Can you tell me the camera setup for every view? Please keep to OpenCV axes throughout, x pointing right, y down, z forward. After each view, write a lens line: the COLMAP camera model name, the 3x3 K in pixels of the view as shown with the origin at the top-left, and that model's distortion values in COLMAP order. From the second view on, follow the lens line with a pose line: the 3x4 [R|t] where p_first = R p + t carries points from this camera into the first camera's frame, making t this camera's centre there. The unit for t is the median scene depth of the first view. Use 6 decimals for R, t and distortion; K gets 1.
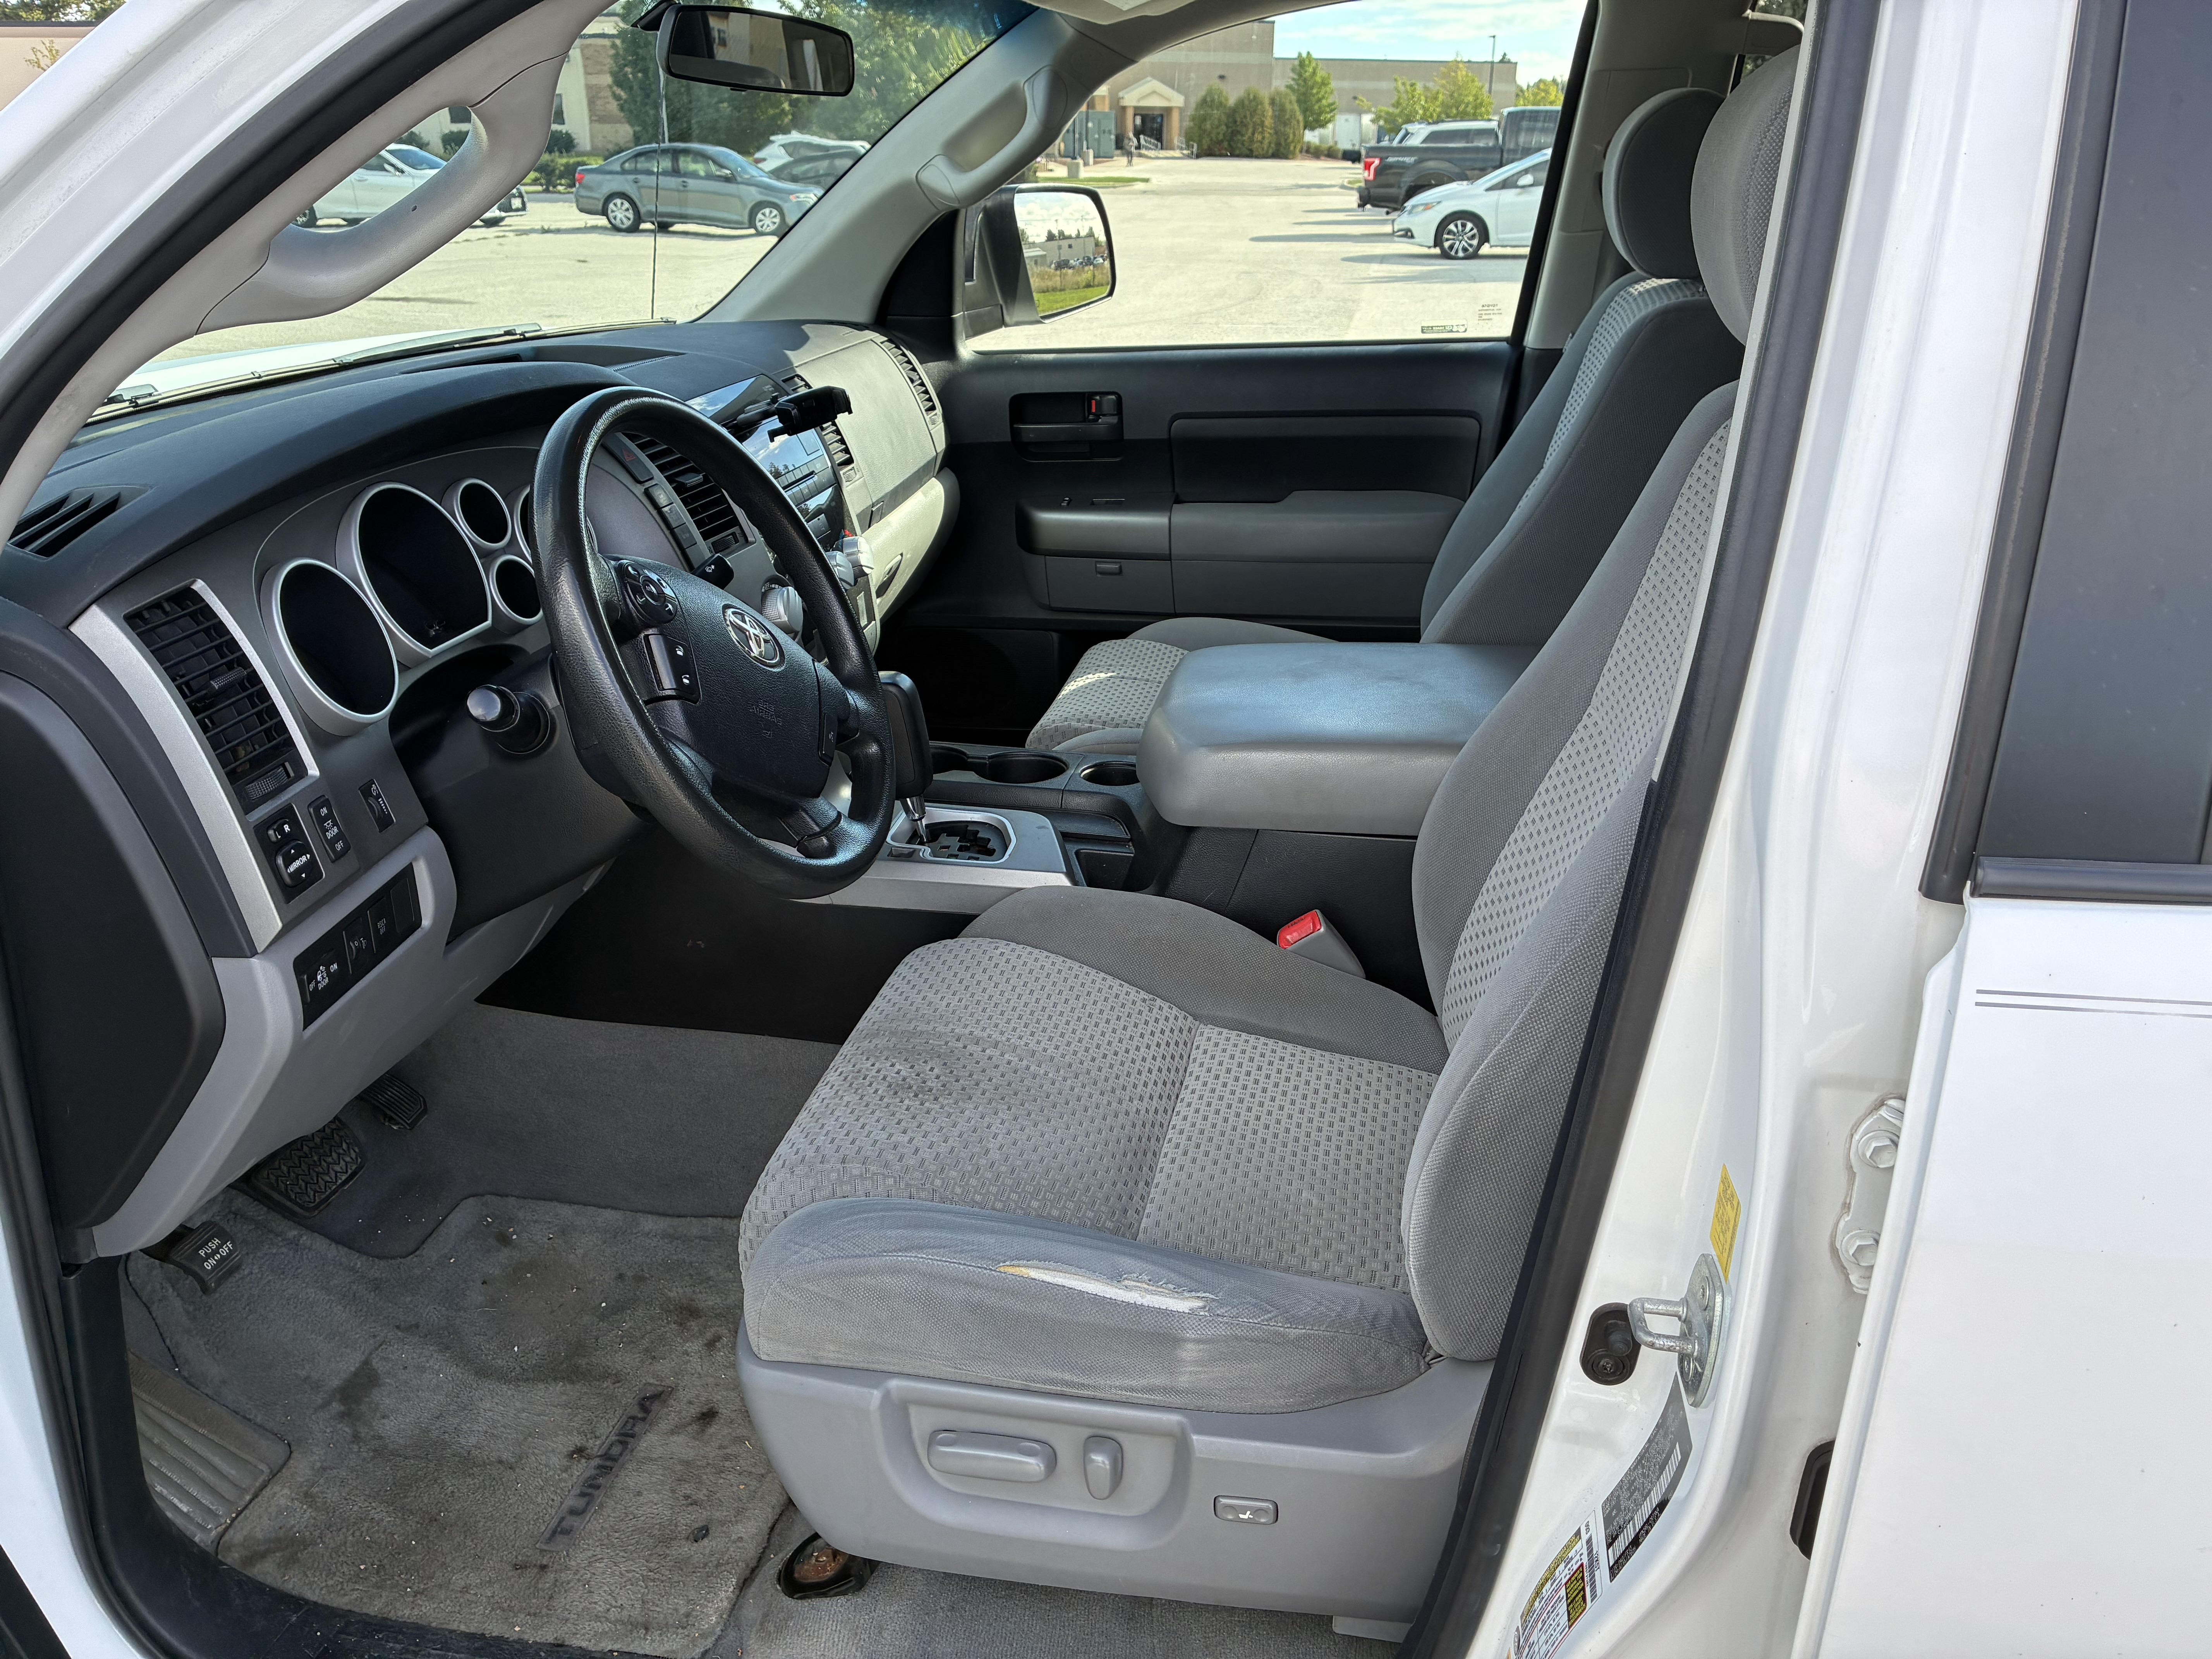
lens RADIAL K [[1724.2, 0, 1099.5], [0, 1724.2, 832.7], [0, 0, 1]] dist [-0.032200, -0.004021]
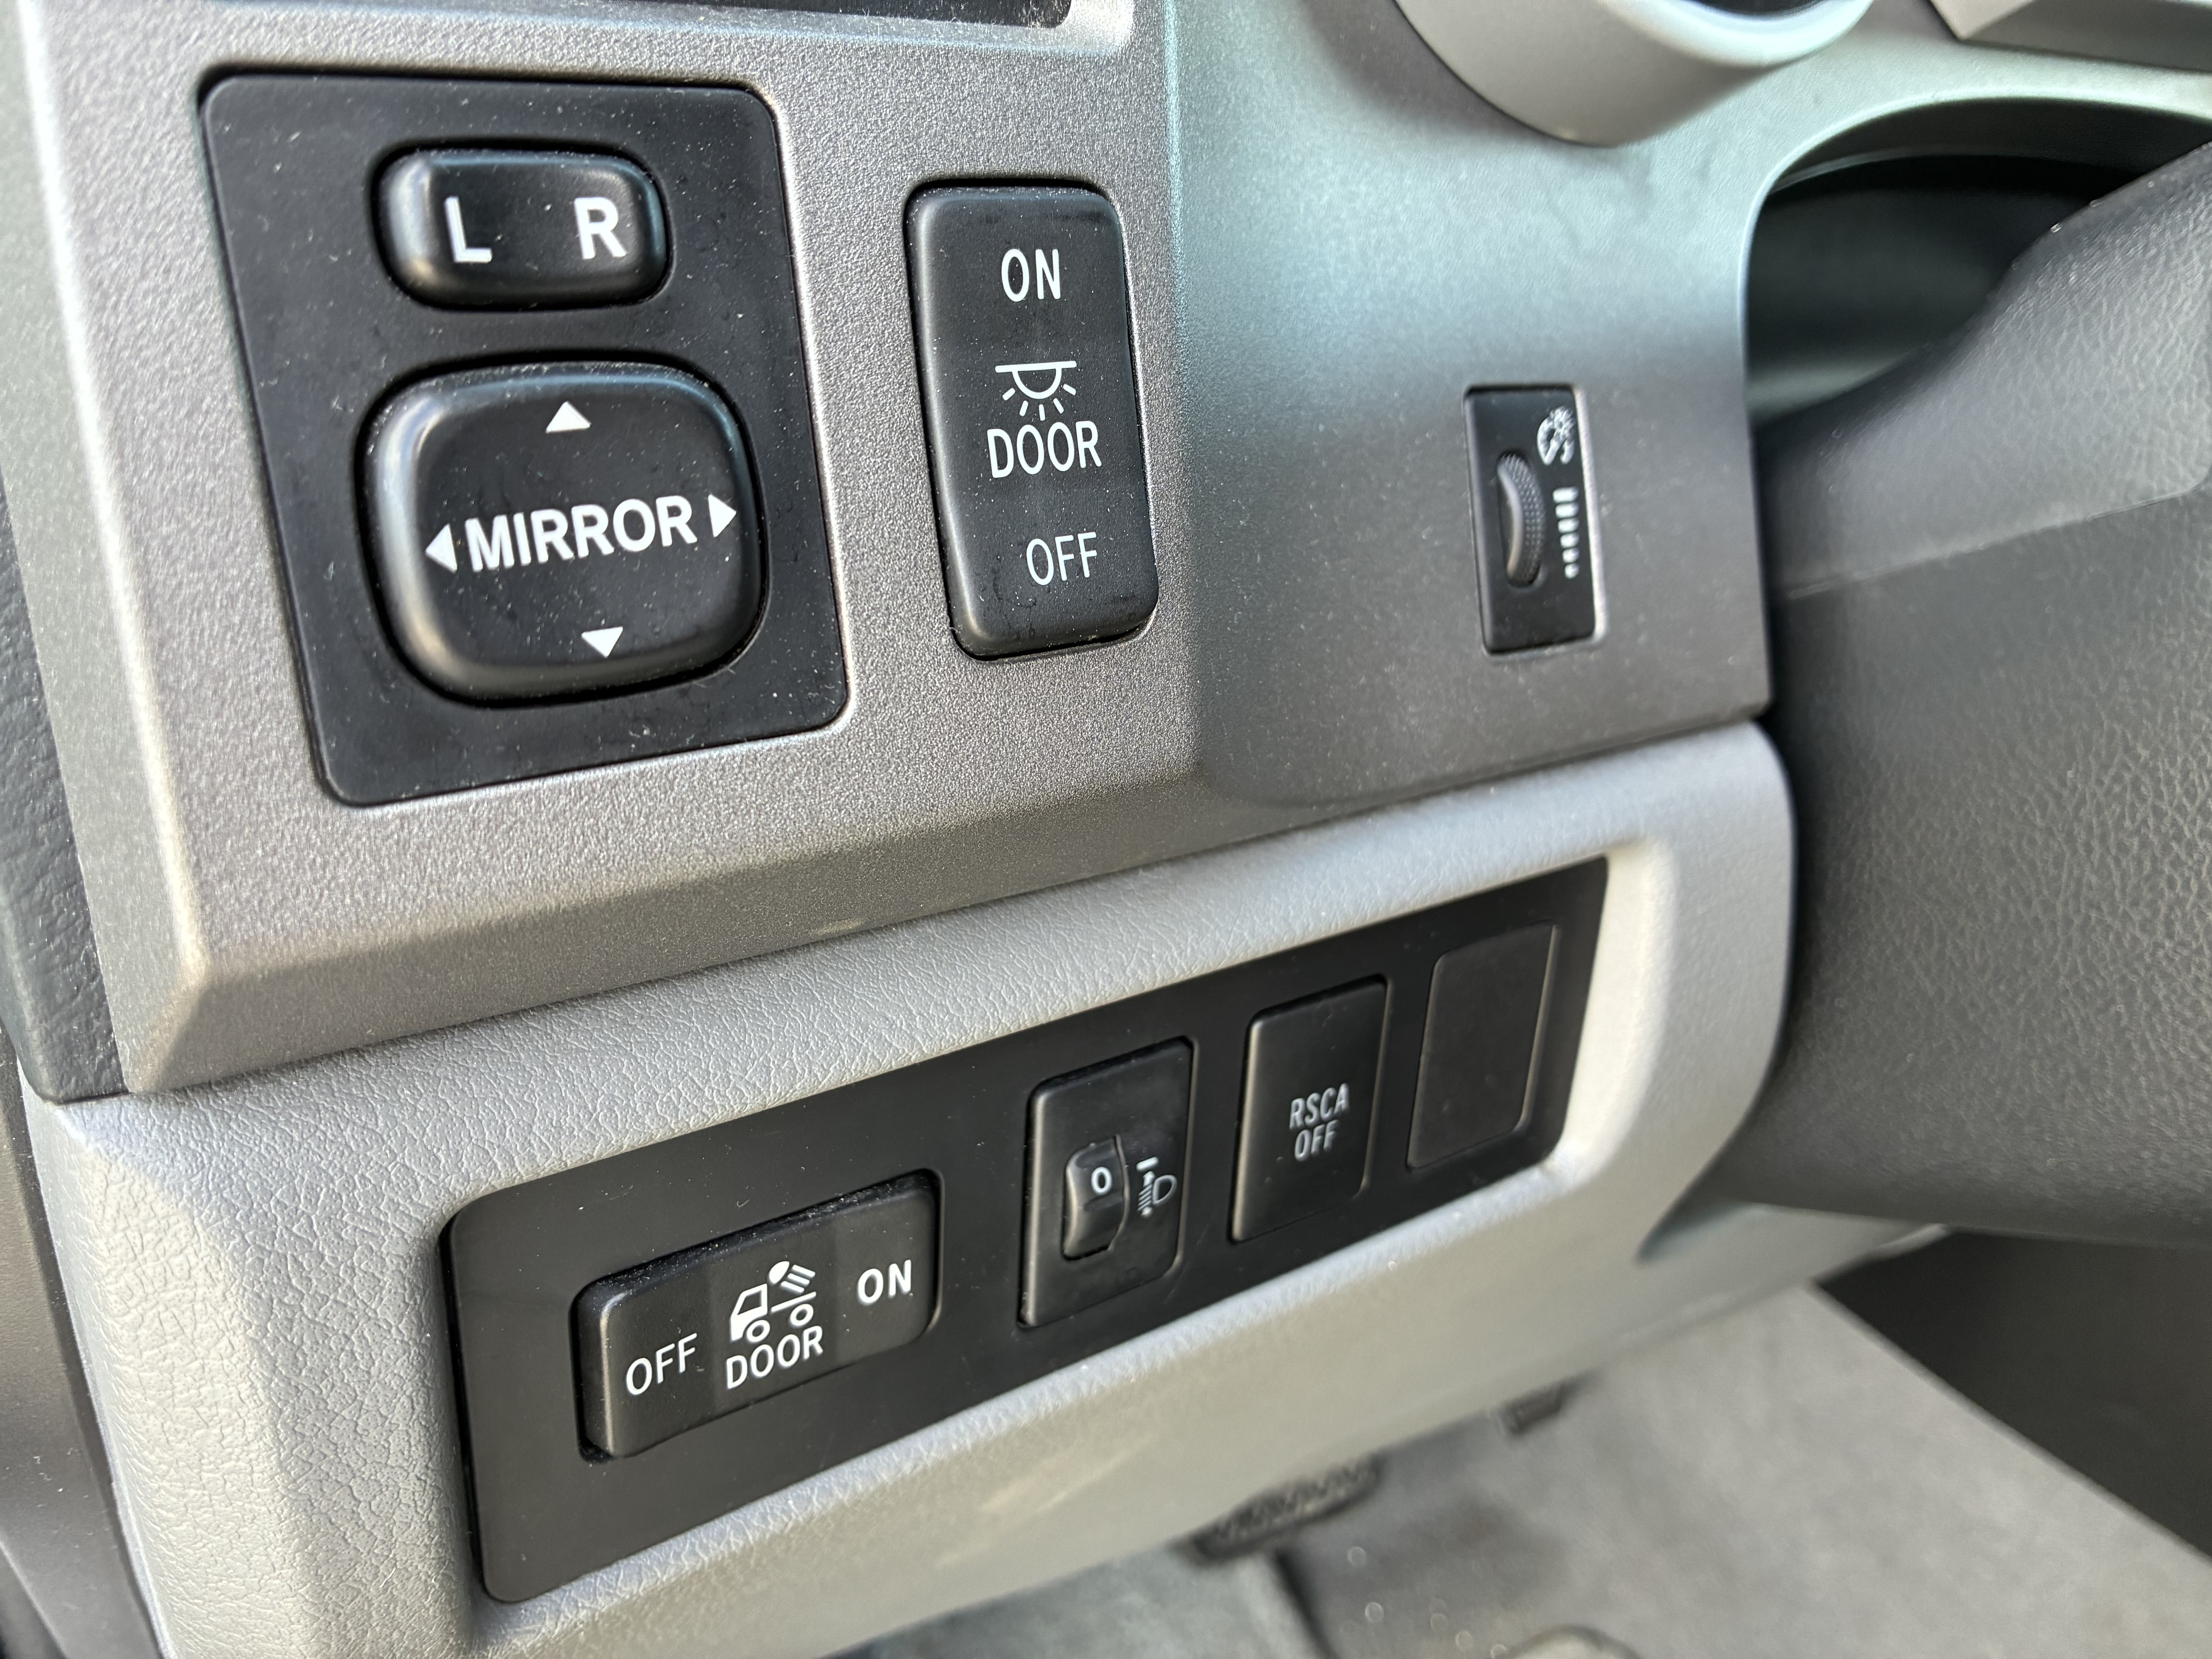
lens RADIAL K [[1724.2, 0, 1106.1], [0, 1724.2, 827.8], [0, 0, 1]] dist [-0.032200, -0.004021]
pose [[0.675638, 0.312588, -0.667684, -0.324964], [-0.323604, 0.939495, 0.112382, 0.010991], [0.662415, 0.140136, 0.735914, 0.859555]]
